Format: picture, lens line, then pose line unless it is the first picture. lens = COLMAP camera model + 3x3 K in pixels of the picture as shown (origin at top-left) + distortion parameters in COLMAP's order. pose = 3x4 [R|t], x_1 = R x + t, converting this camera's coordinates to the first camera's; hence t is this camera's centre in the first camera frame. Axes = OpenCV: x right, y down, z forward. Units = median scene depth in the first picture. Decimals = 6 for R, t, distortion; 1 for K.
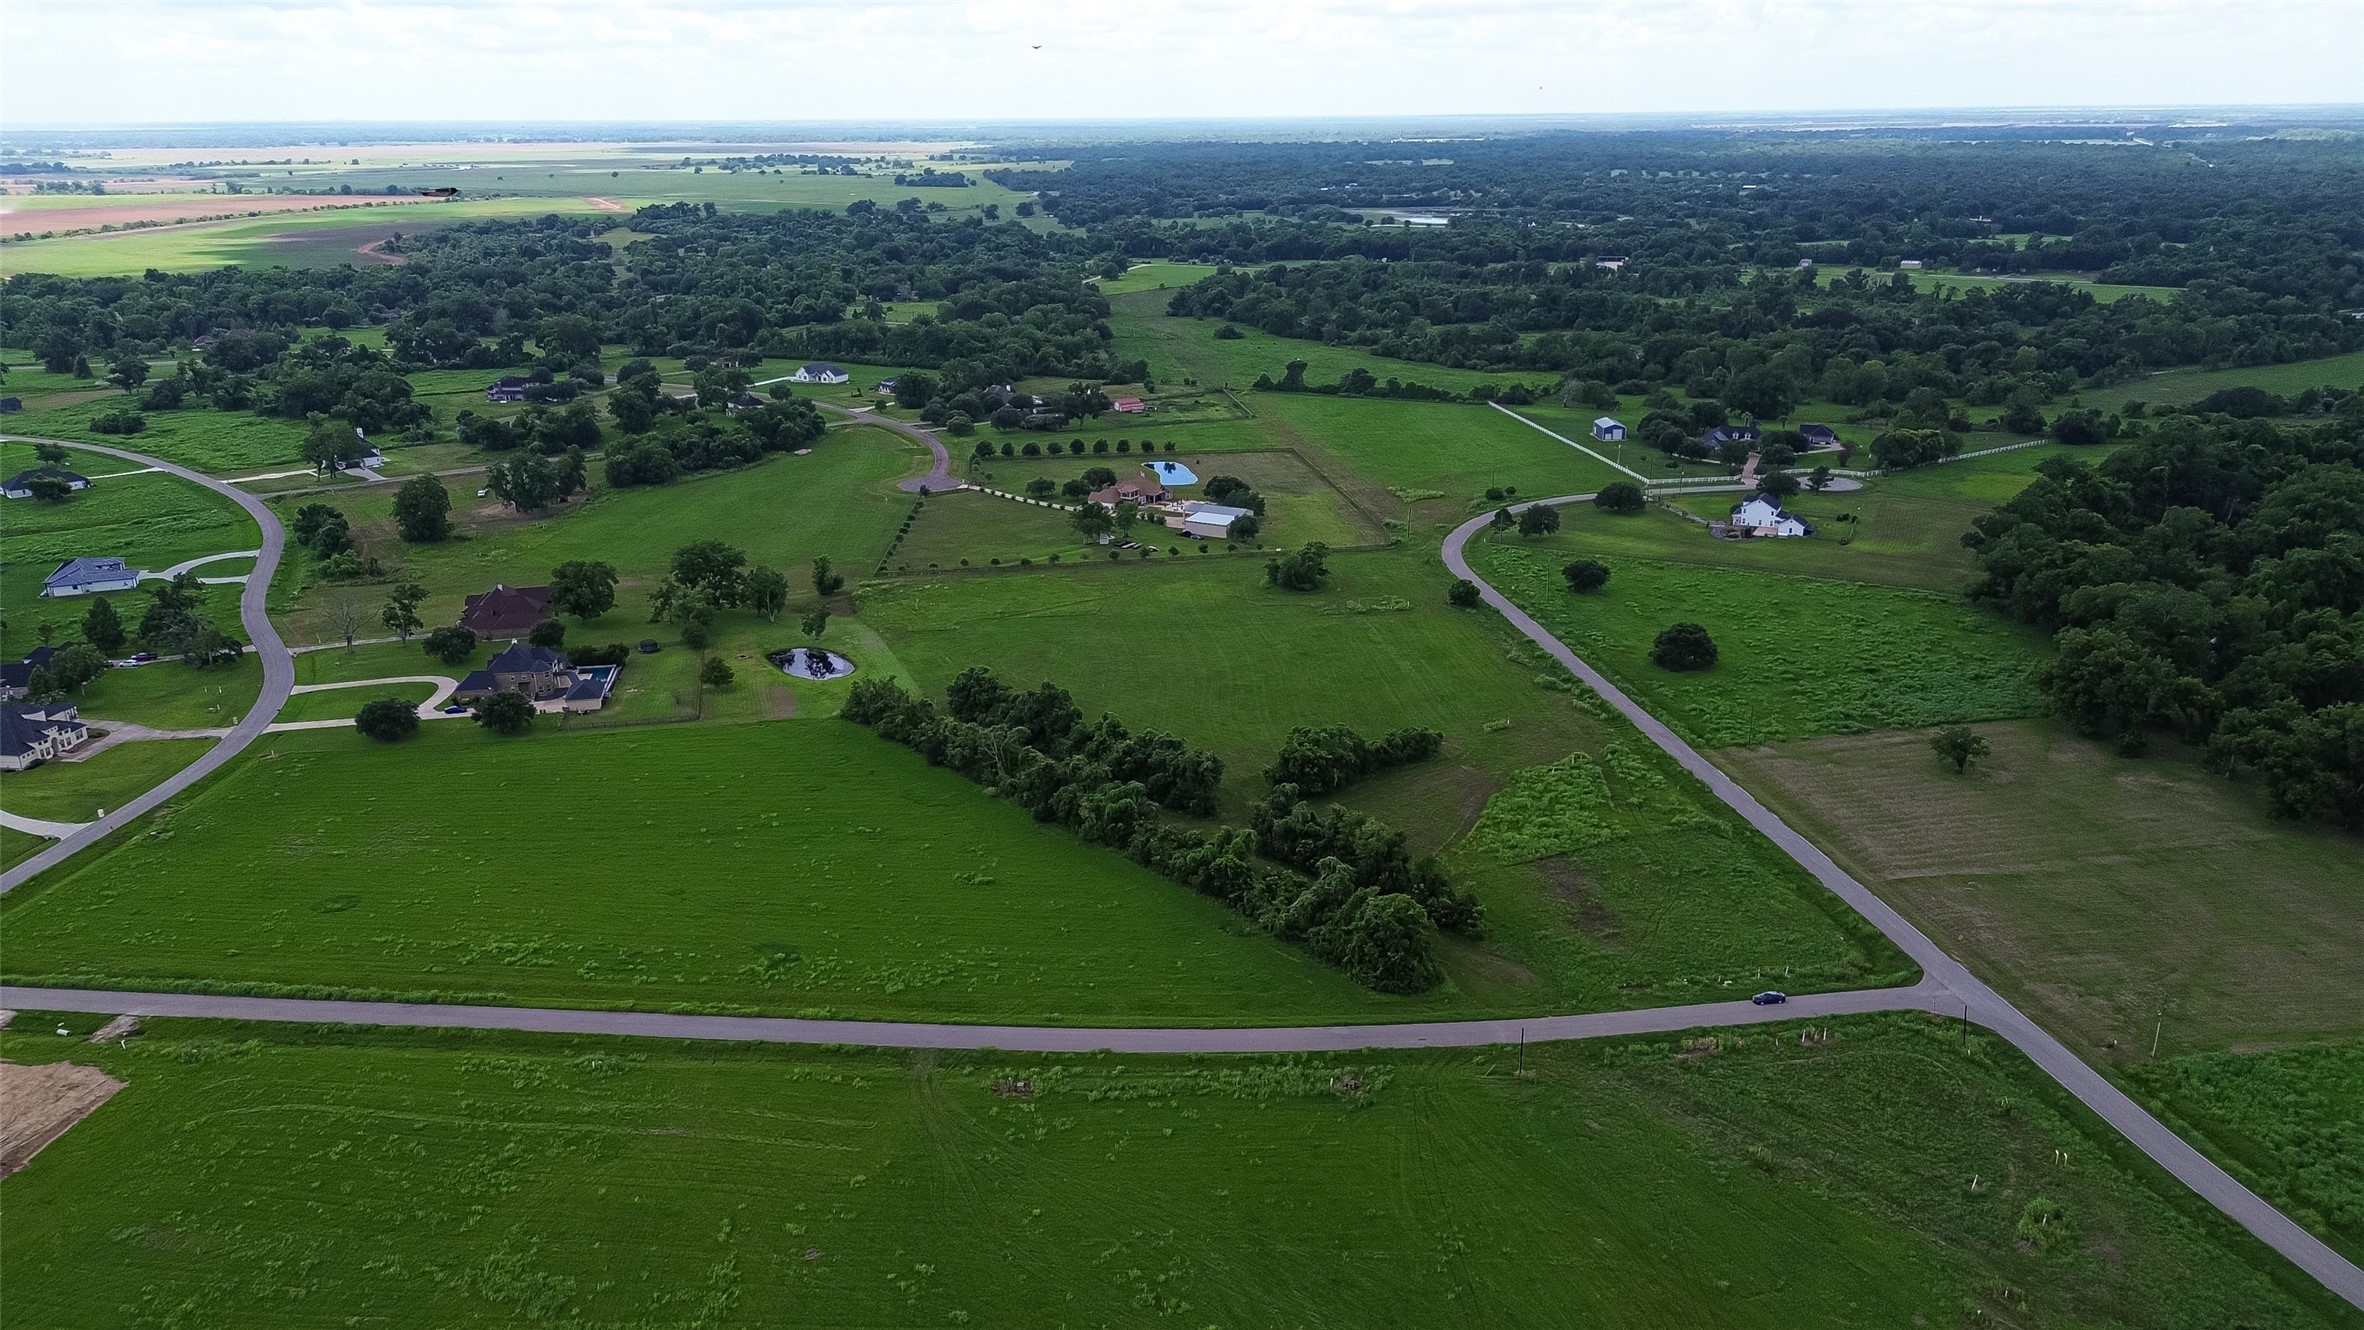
lens RADIAL K [[1660.3, 0, 1184.0], [0, 1660.3, 671.9], [0, 0, 1]] dist [0.068922, -0.071817]
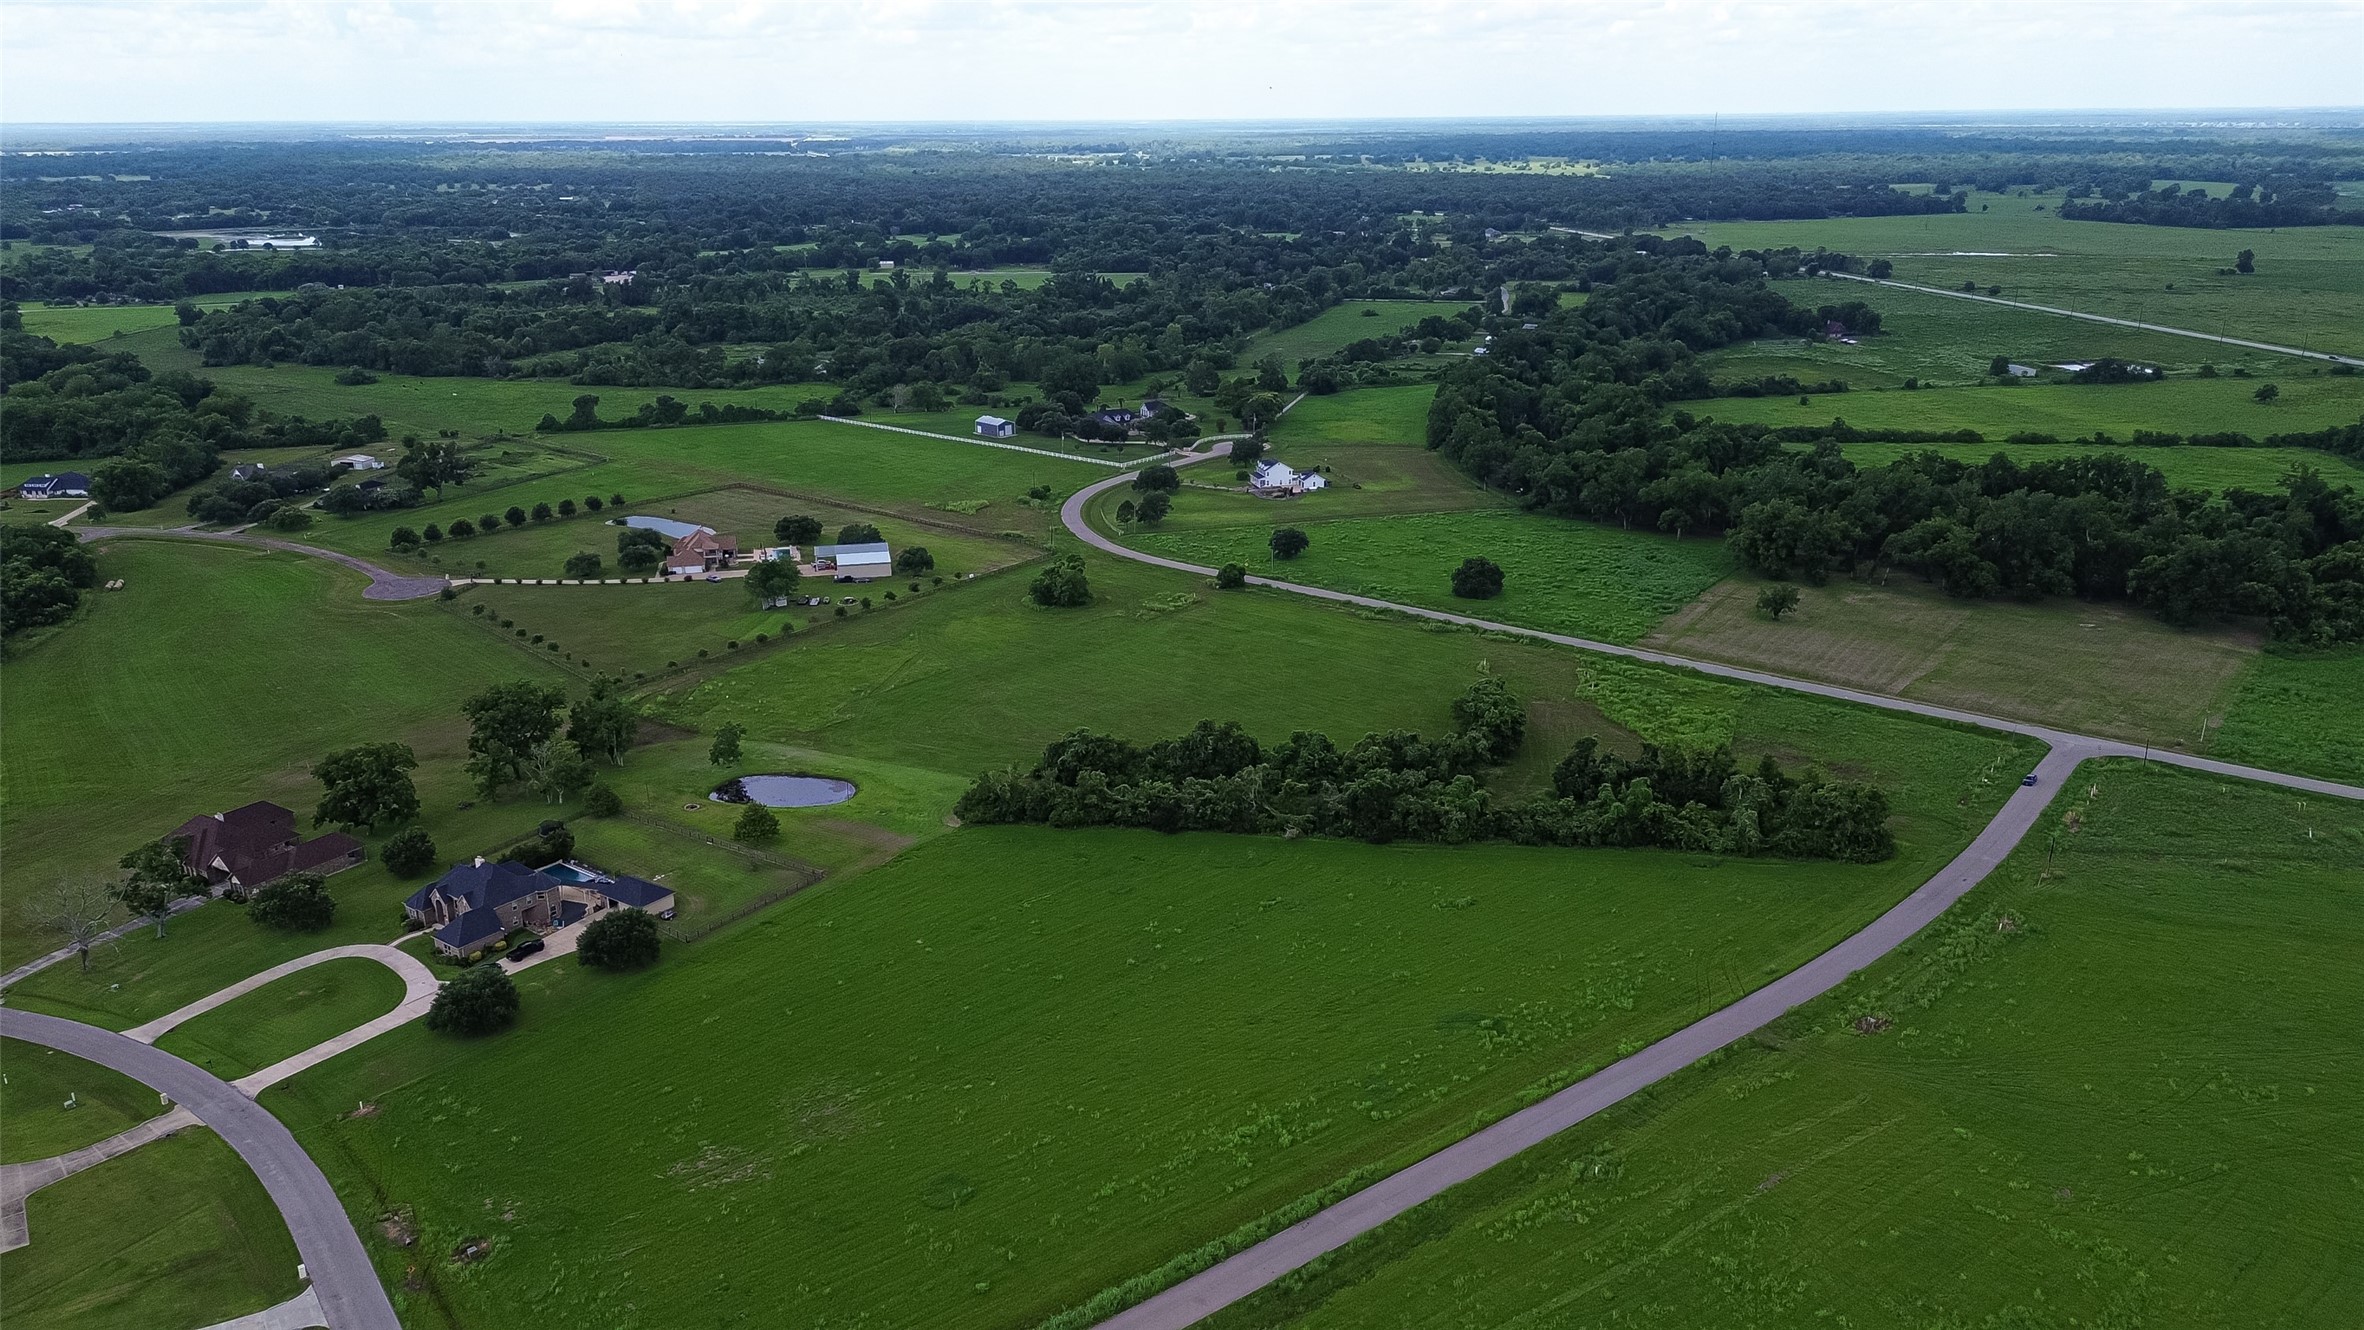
lens RADIAL K [[1660.3, 0, 1191.7], [0, 1660.3, 668.0], [0, 0, 1]] dist [0.068922, -0.071817]
pose [[0.733432, -0.210800, 0.646252, -0.392172], [0.216686, 0.973608, 0.071662, -0.051953], [-0.644302, 0.087474, 0.759752, 0.166842]]
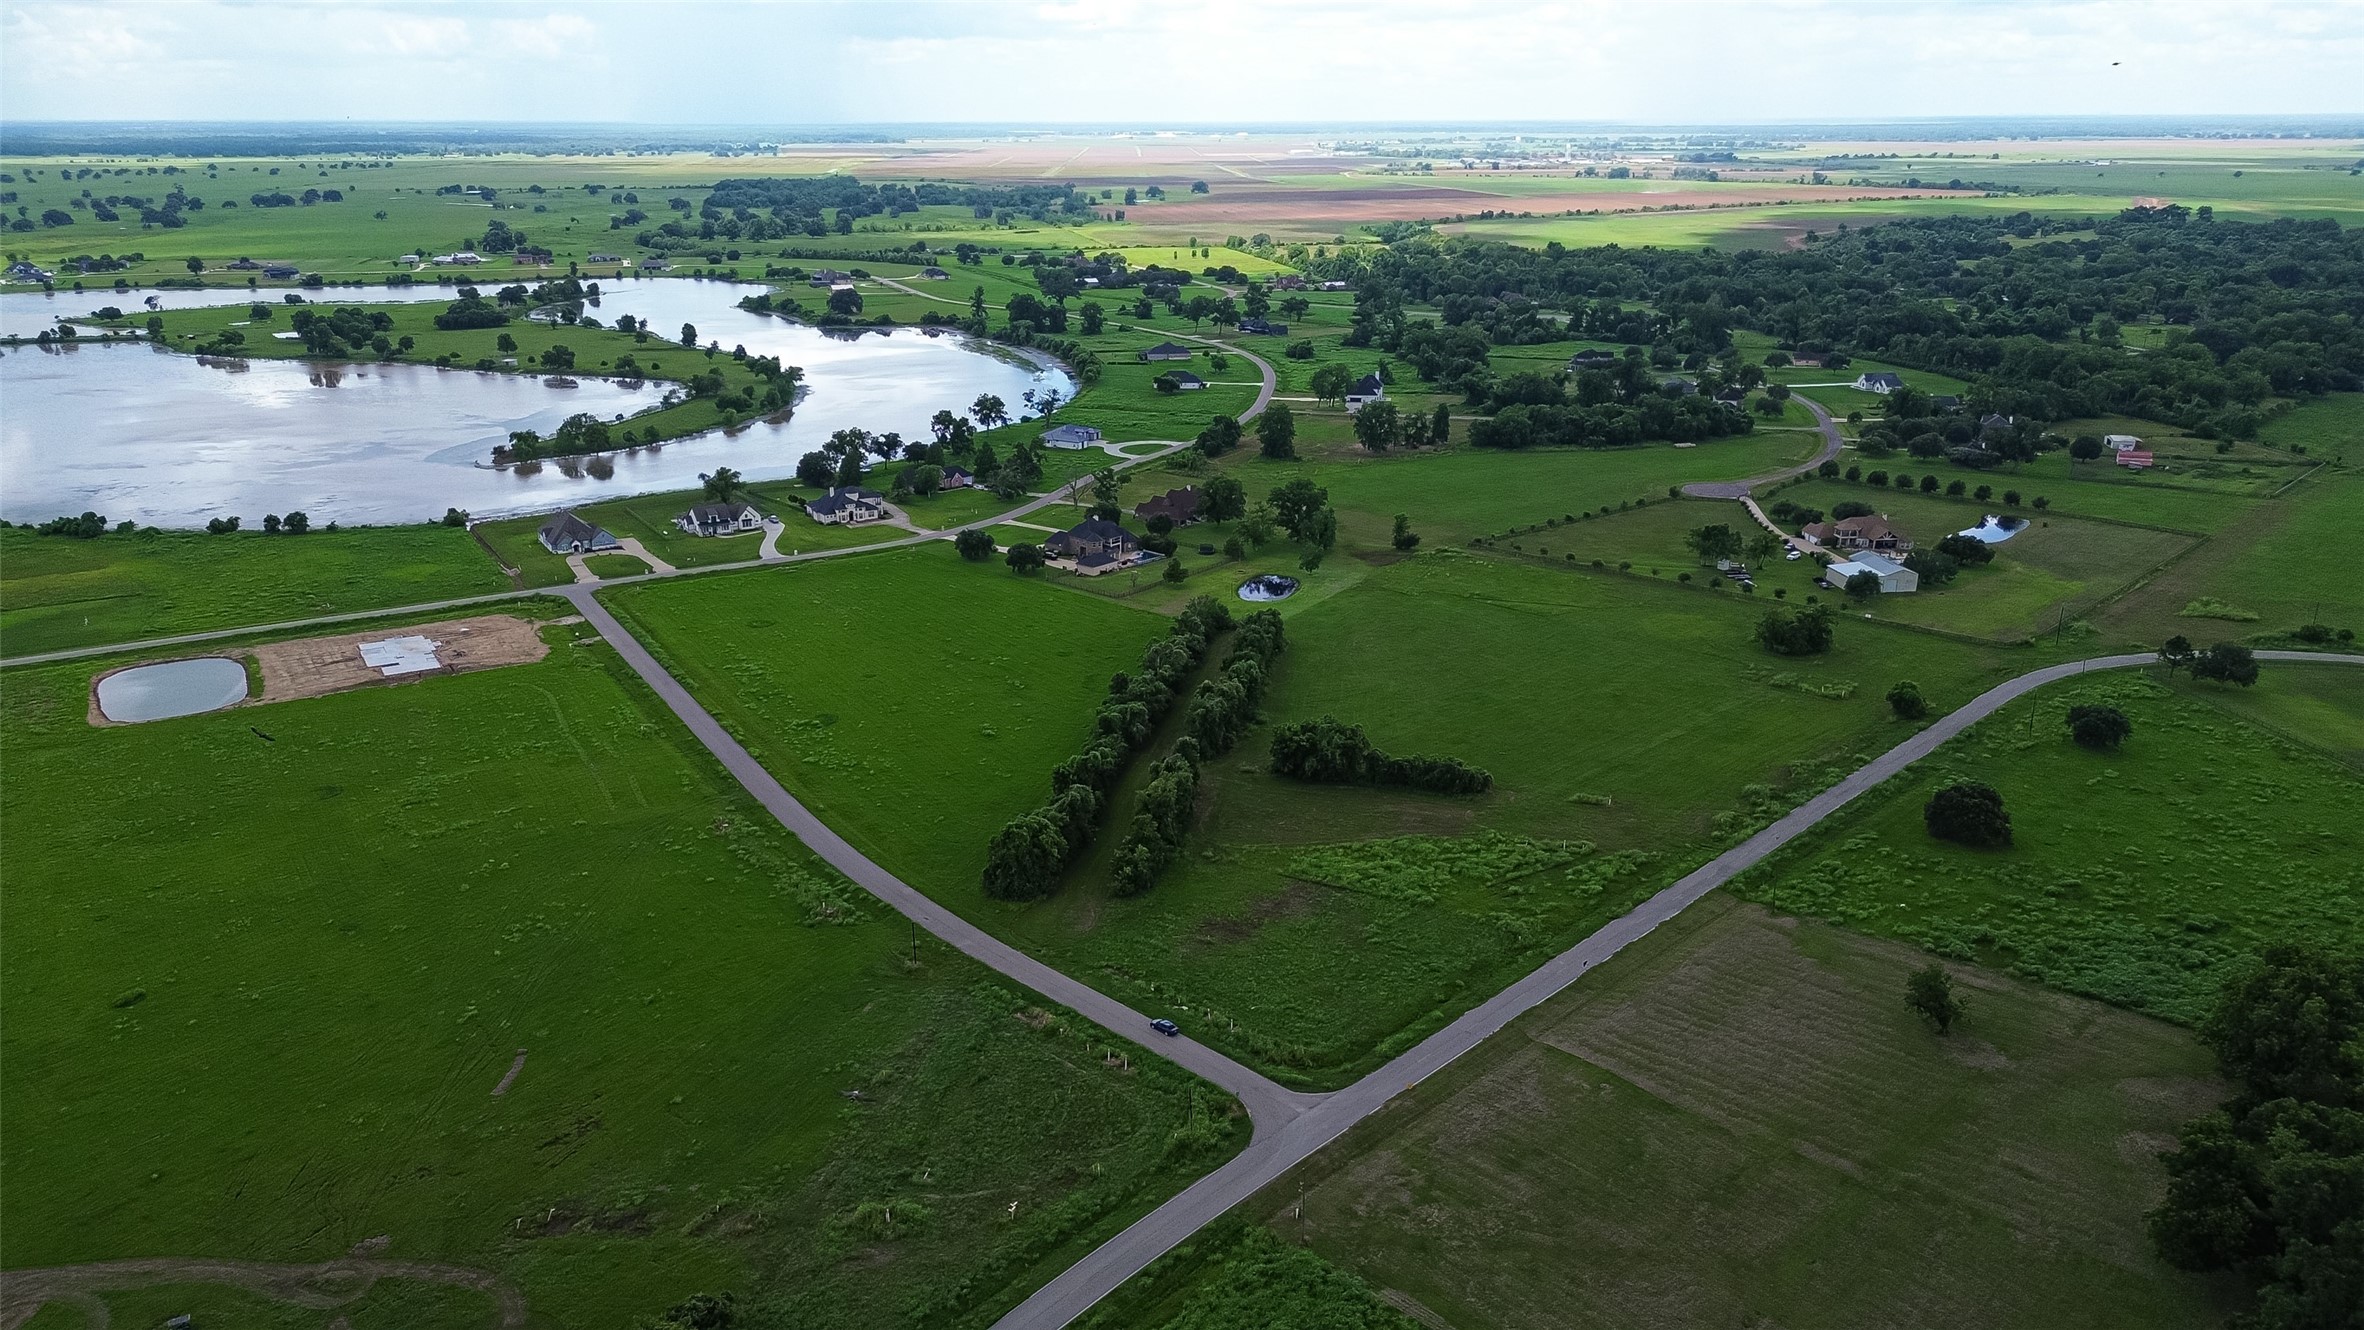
lens RADIAL K [[1660.3, 0, 1184.4], [0, 1660.3, 656.9], [0, 0, 1]] dist [0.068922, -0.071817]
pose [[0.601034, 0.252826, -0.758180, 0.420853], [-0.256647, 0.959459, 0.116493, -0.052357], [0.756895, 0.124569, 0.641554, 0.144340]]
